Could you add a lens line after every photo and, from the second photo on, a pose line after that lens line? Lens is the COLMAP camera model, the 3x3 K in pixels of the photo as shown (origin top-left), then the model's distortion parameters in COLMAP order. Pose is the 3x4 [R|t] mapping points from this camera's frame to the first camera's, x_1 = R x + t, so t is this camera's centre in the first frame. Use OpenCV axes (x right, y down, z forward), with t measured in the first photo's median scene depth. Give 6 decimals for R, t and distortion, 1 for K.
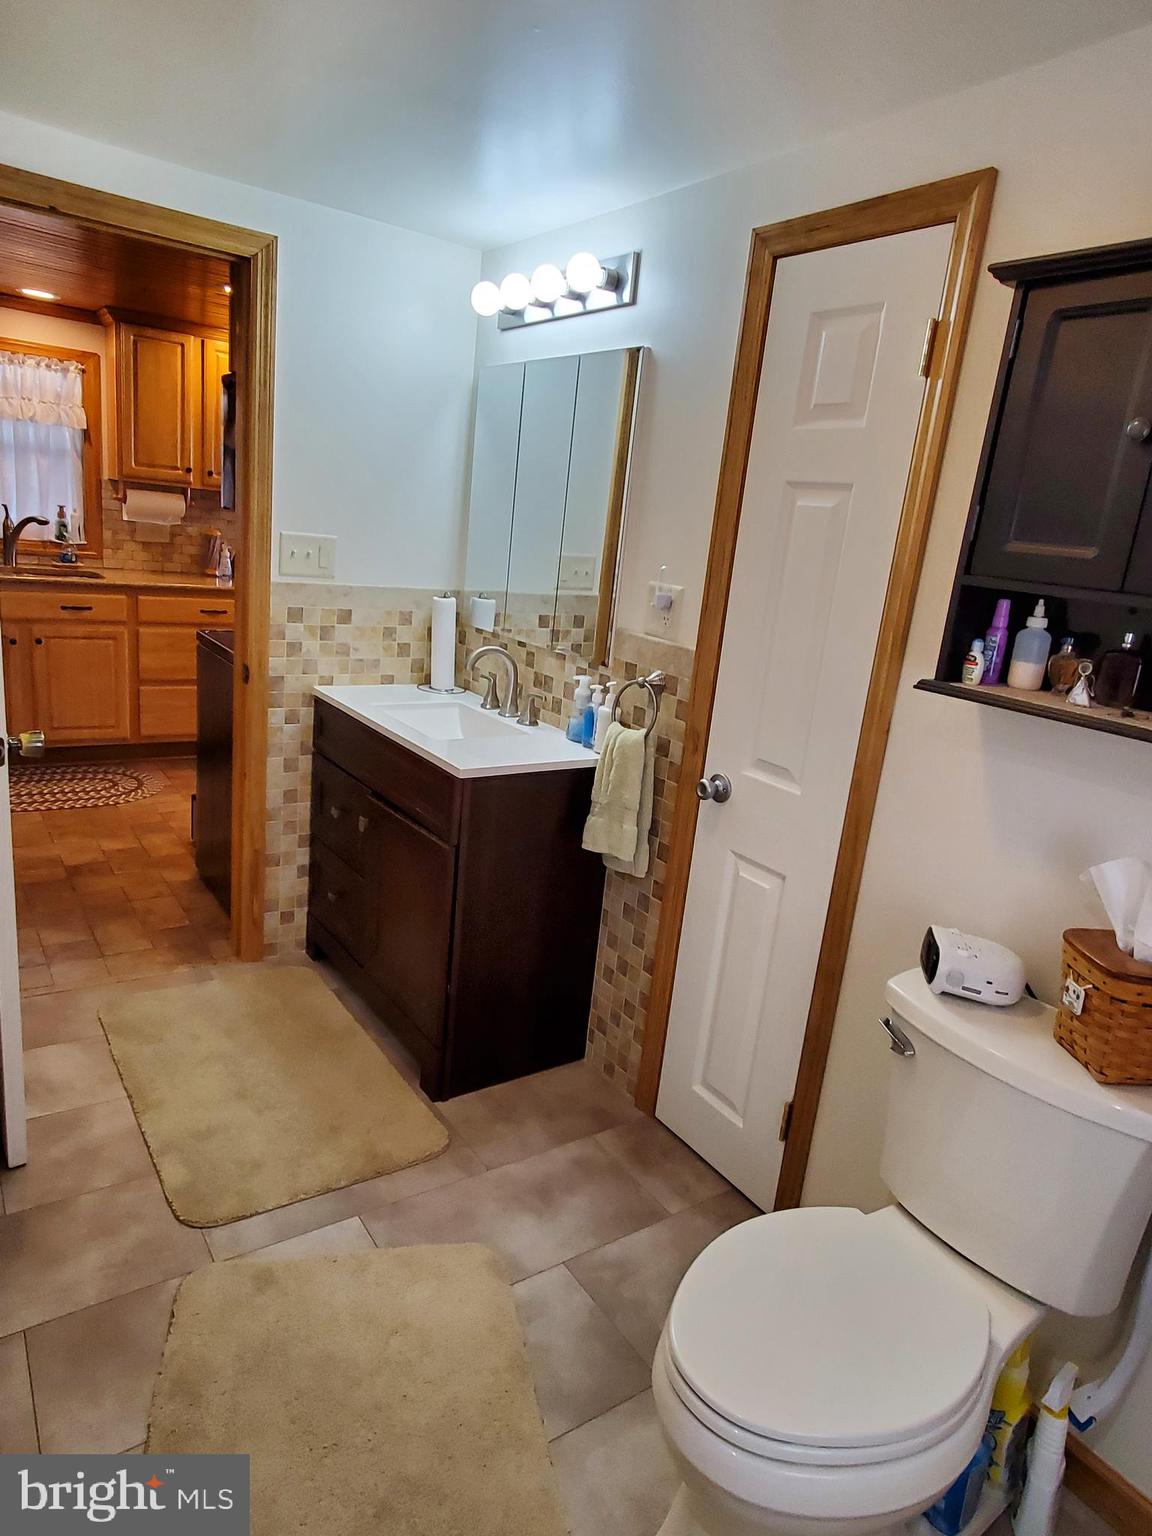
lens RADIAL K [[885.8, 0, 576.0], [0, 885.8, 768.0], [0, 0, 1]] dist [0.005582, 0.002966]
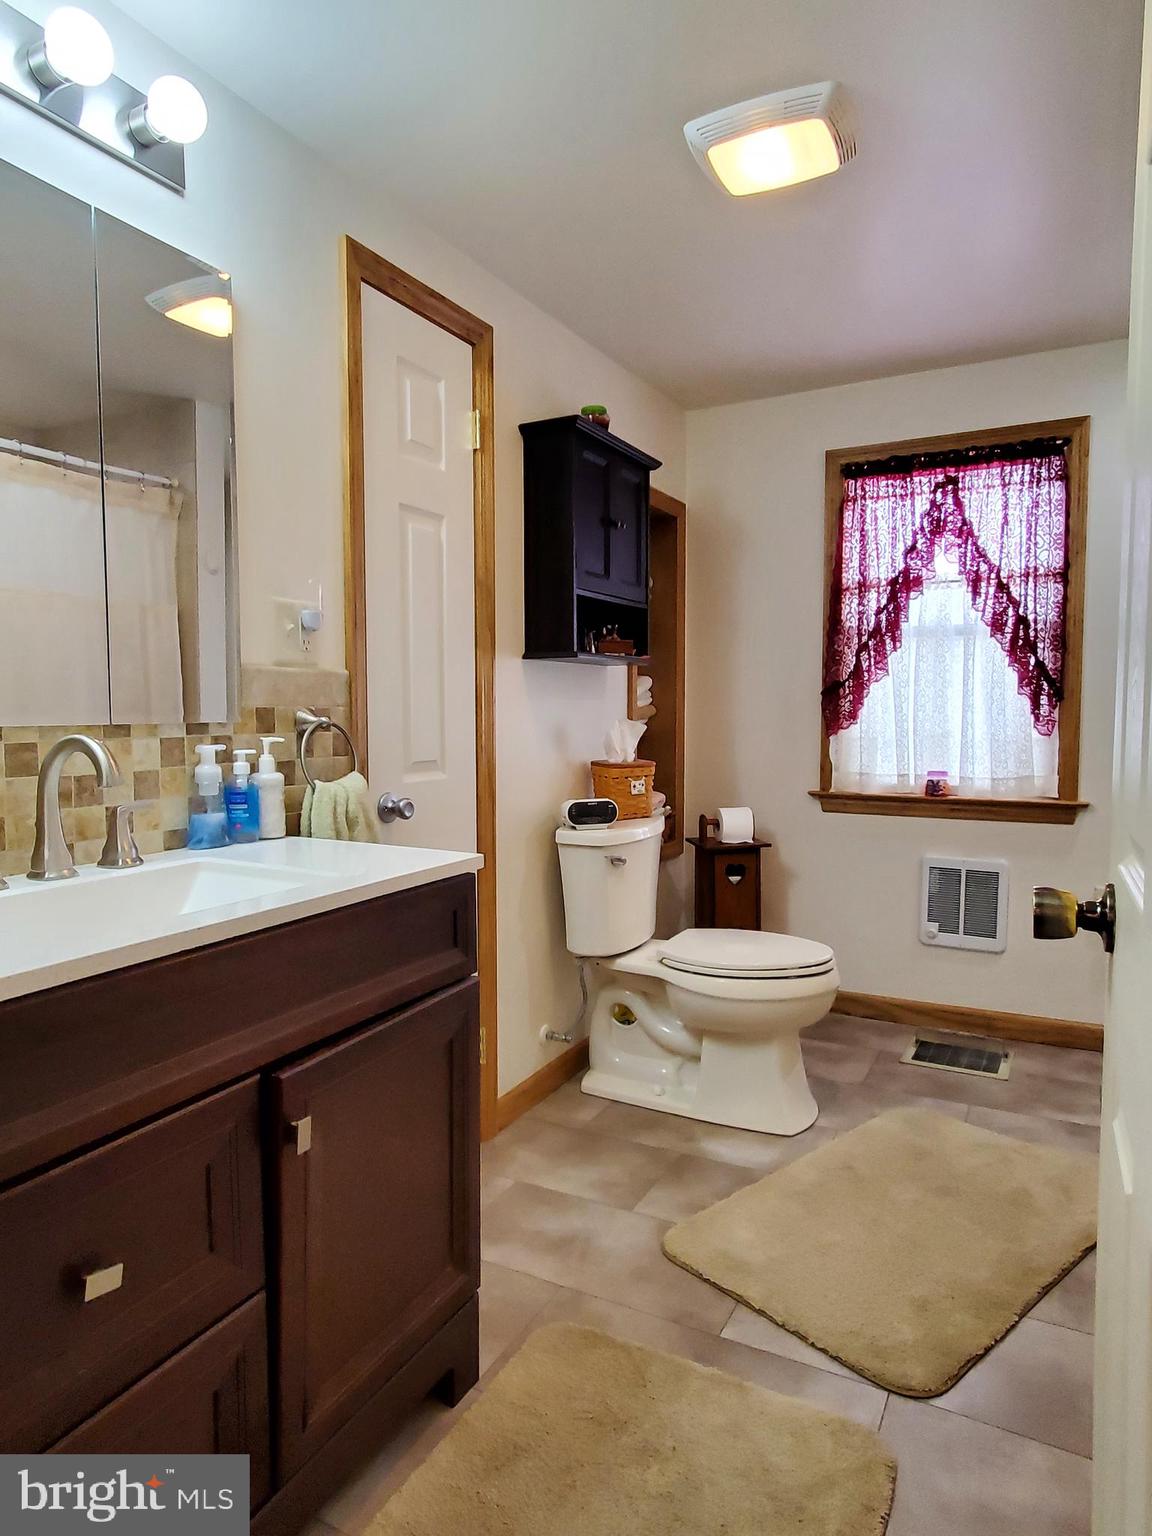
lens RADIAL K [[885.8, 0, 576.0], [0, 885.8, 768.0], [0, 0, 1]] dist [0.005582, 0.002966]
pose [[-0.435196, -0.171452, 0.883860, -0.756083], [0.194598, 0.940583, 0.278271, -0.240929], [-0.879054, 0.293100, -0.375974, 1.137809]]
